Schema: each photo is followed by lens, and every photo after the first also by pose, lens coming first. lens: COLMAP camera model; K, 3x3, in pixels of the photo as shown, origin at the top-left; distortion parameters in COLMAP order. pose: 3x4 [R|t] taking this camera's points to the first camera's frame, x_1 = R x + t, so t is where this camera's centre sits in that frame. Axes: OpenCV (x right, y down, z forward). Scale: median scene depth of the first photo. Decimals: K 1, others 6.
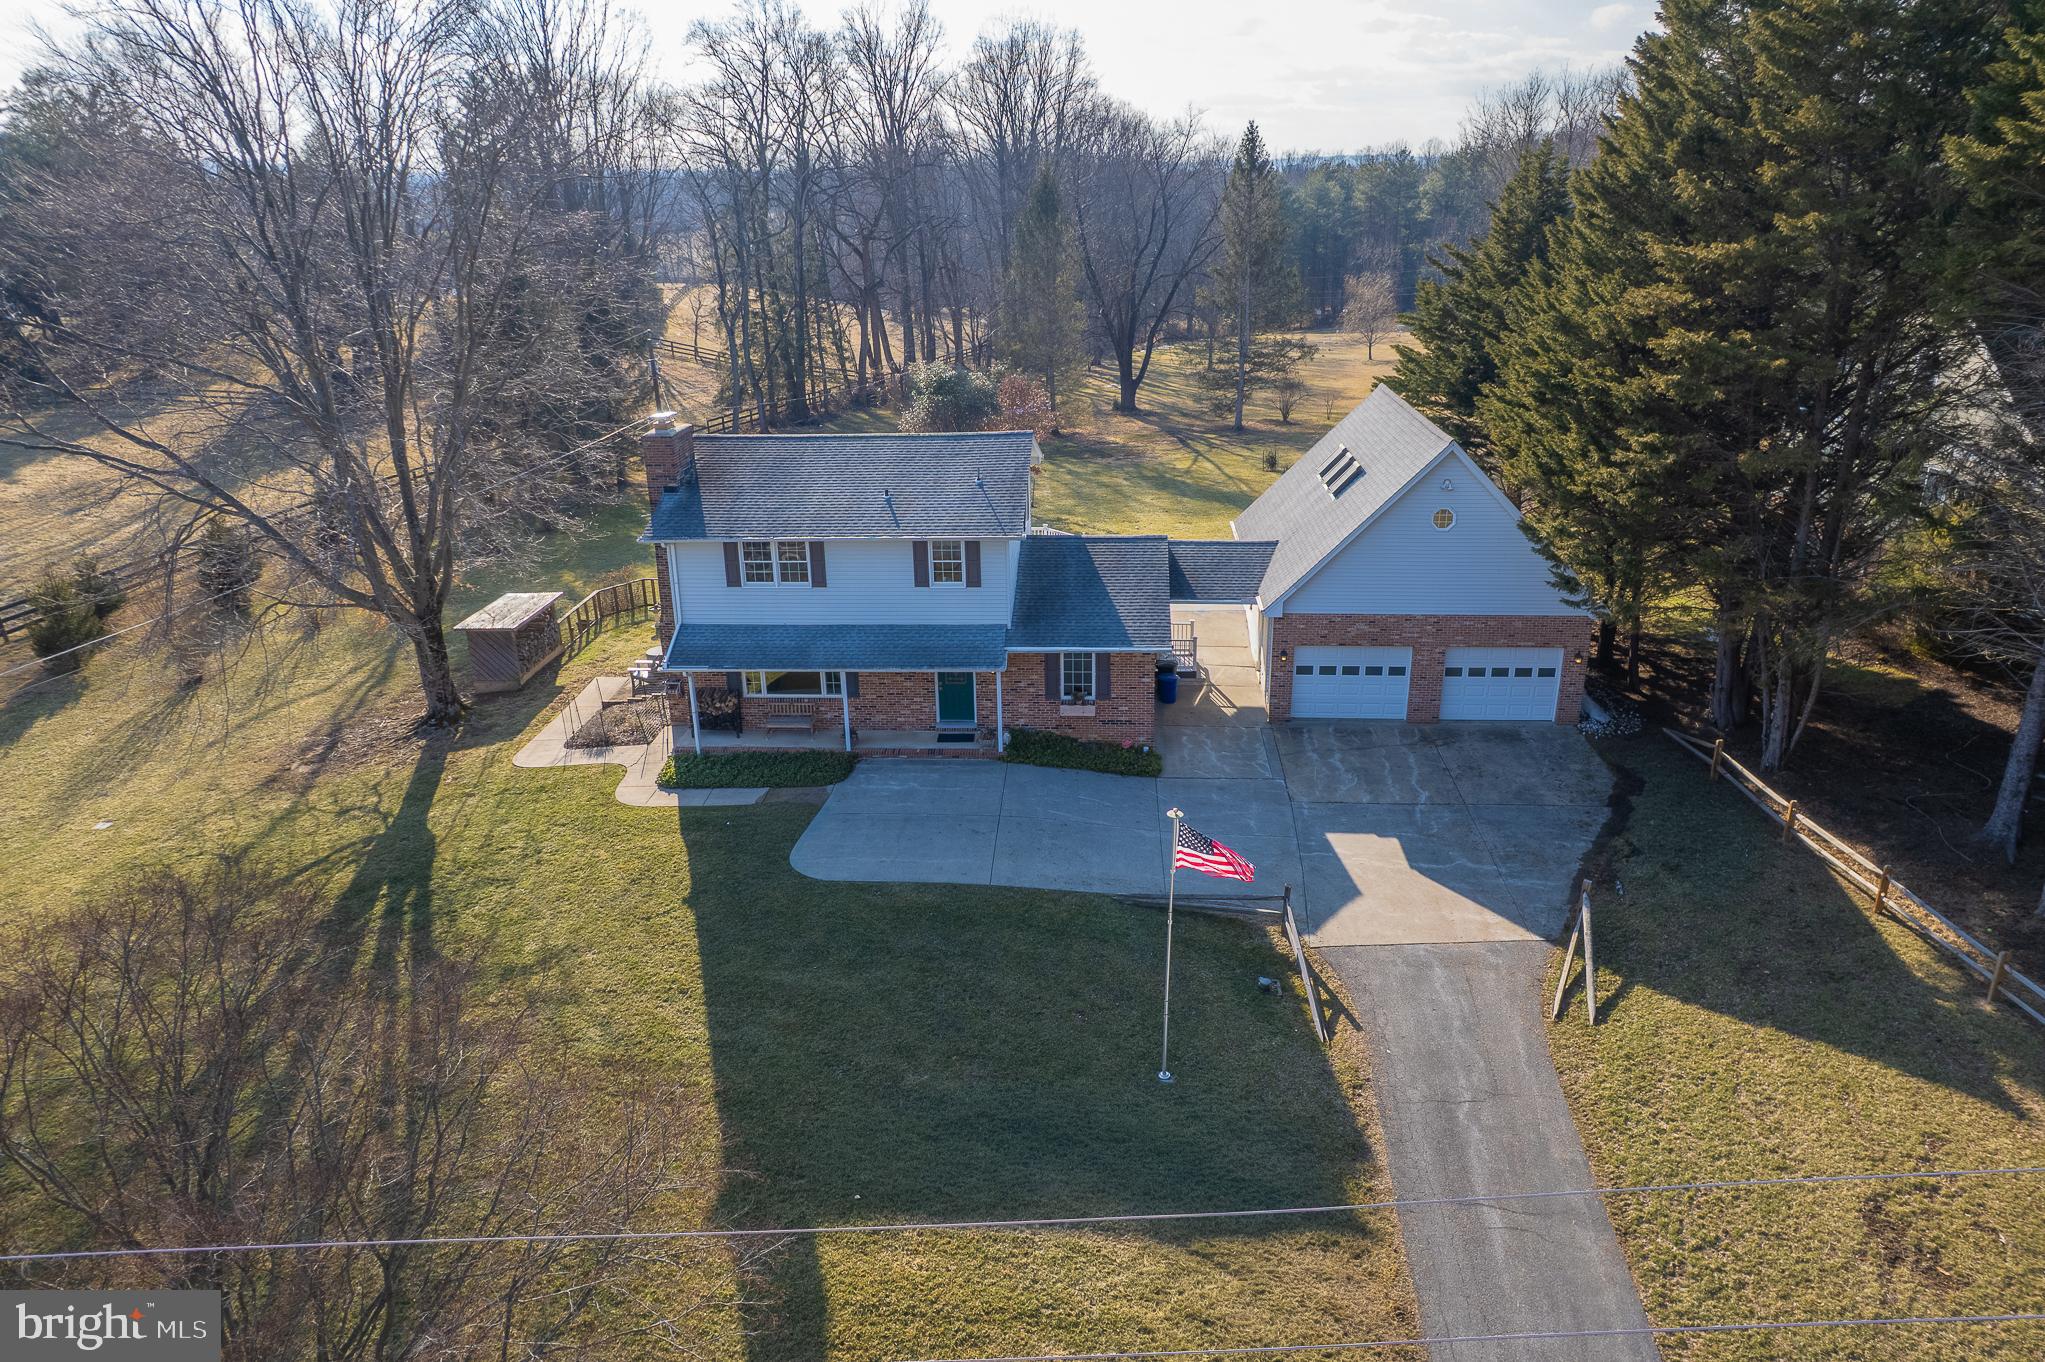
lens RADIAL K [[1306.2, 0, 1018.6], [0, 1306.2, 721.6], [0, 0, 1]] dist [-0.061552, 0.041597]
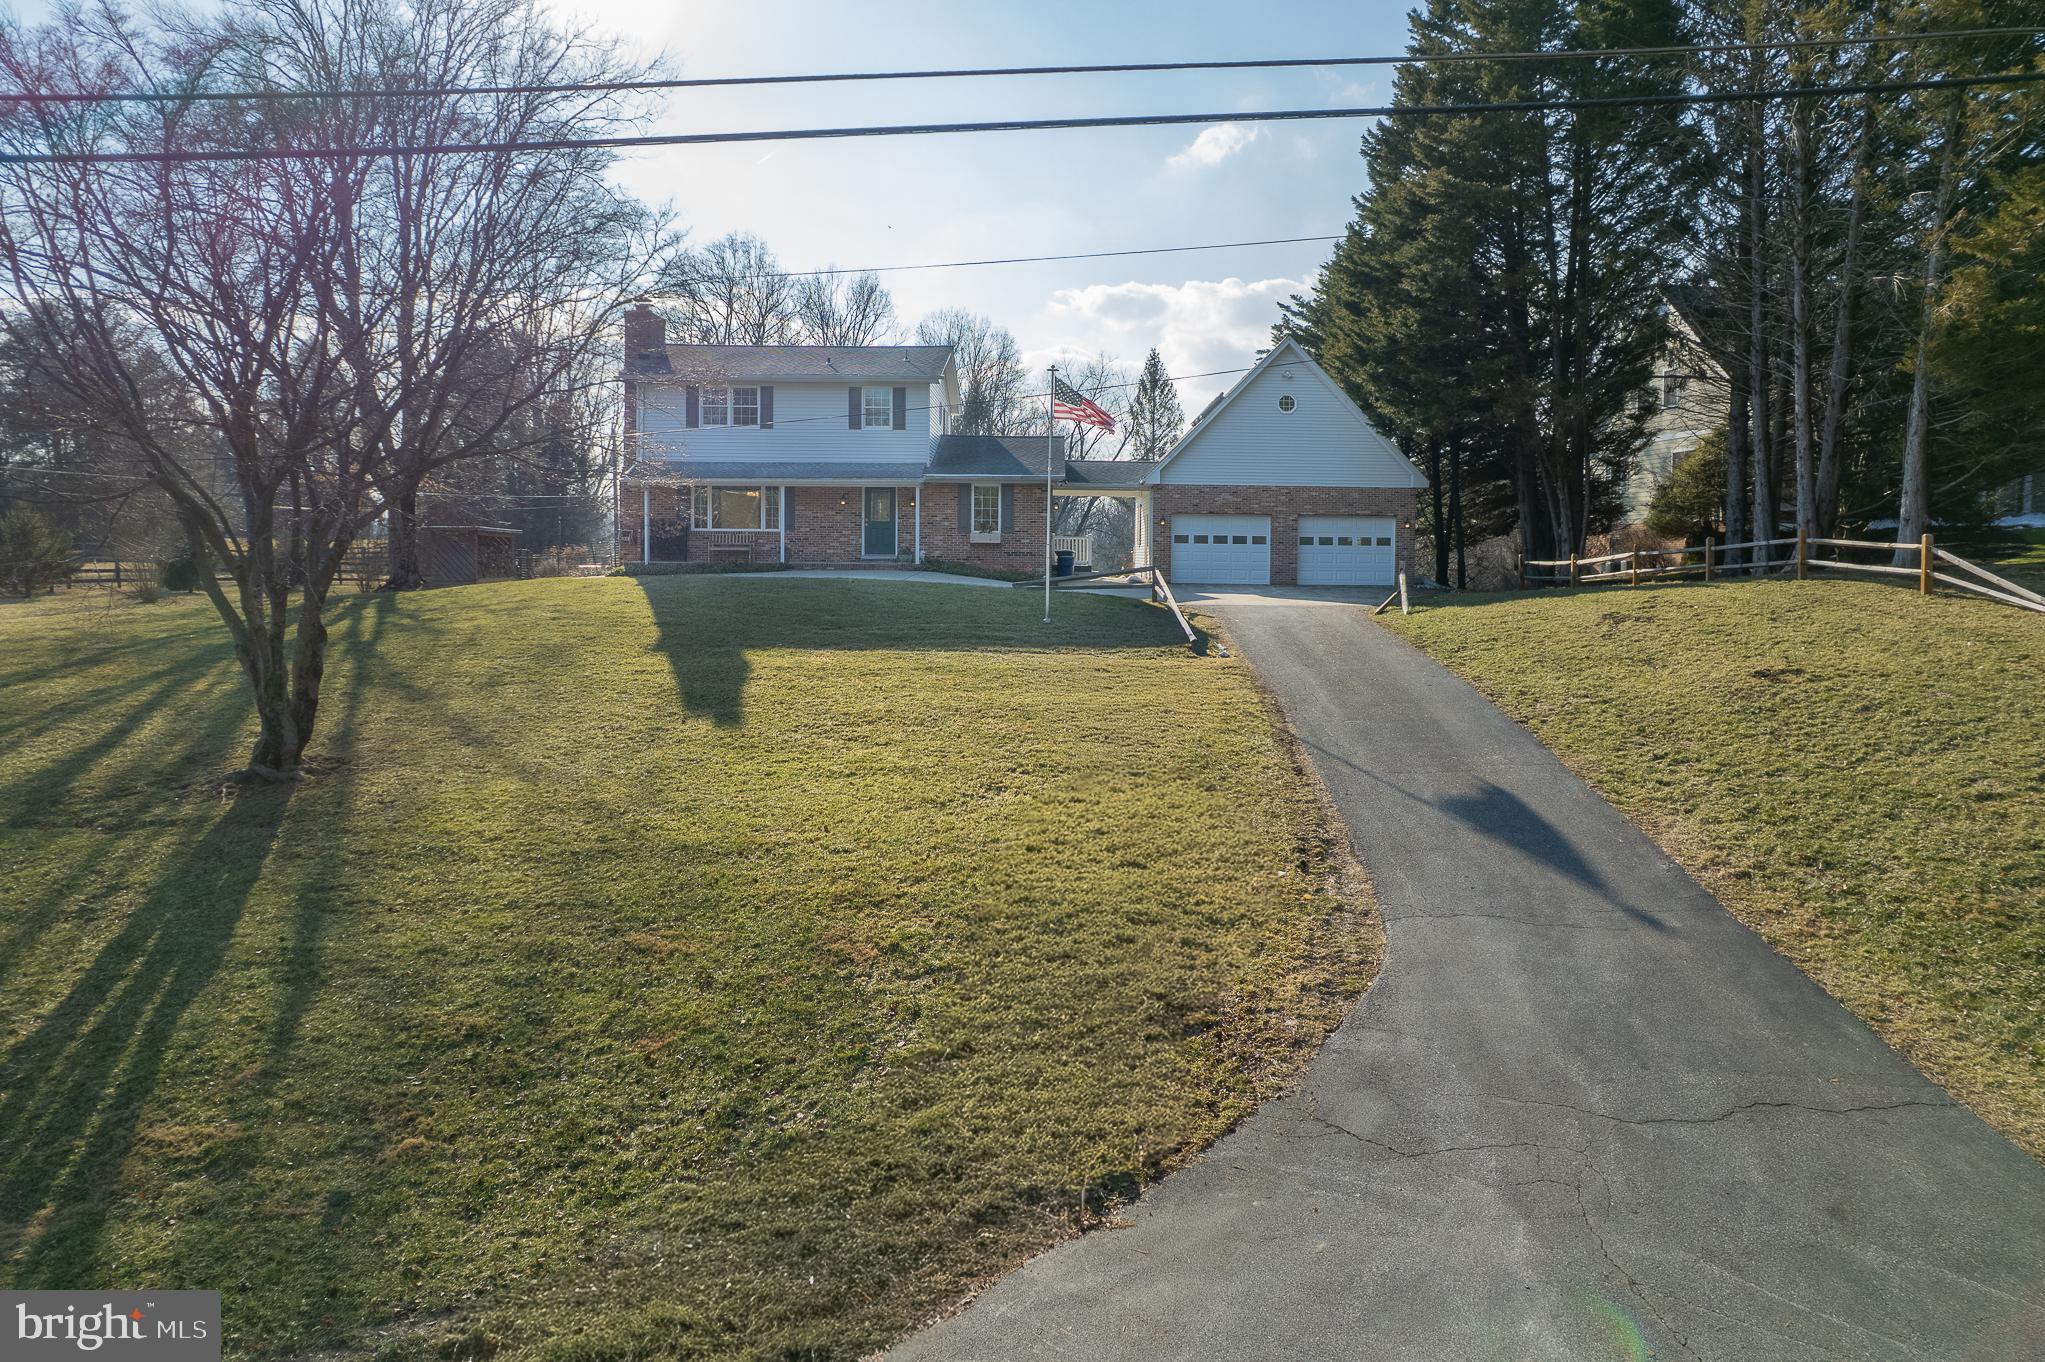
lens RADIAL K [[1306.2, 0, 1089.5], [0, 1306.2, 674.2], [0, 0, 1]] dist [-0.061552, 0.041597]
pose [[0.994275, 0.022045, 0.104552, 0.018123], [0.009764, 0.955644, -0.294361, 0.438029], [-0.106403, 0.293697, 0.949958, -0.072564]]
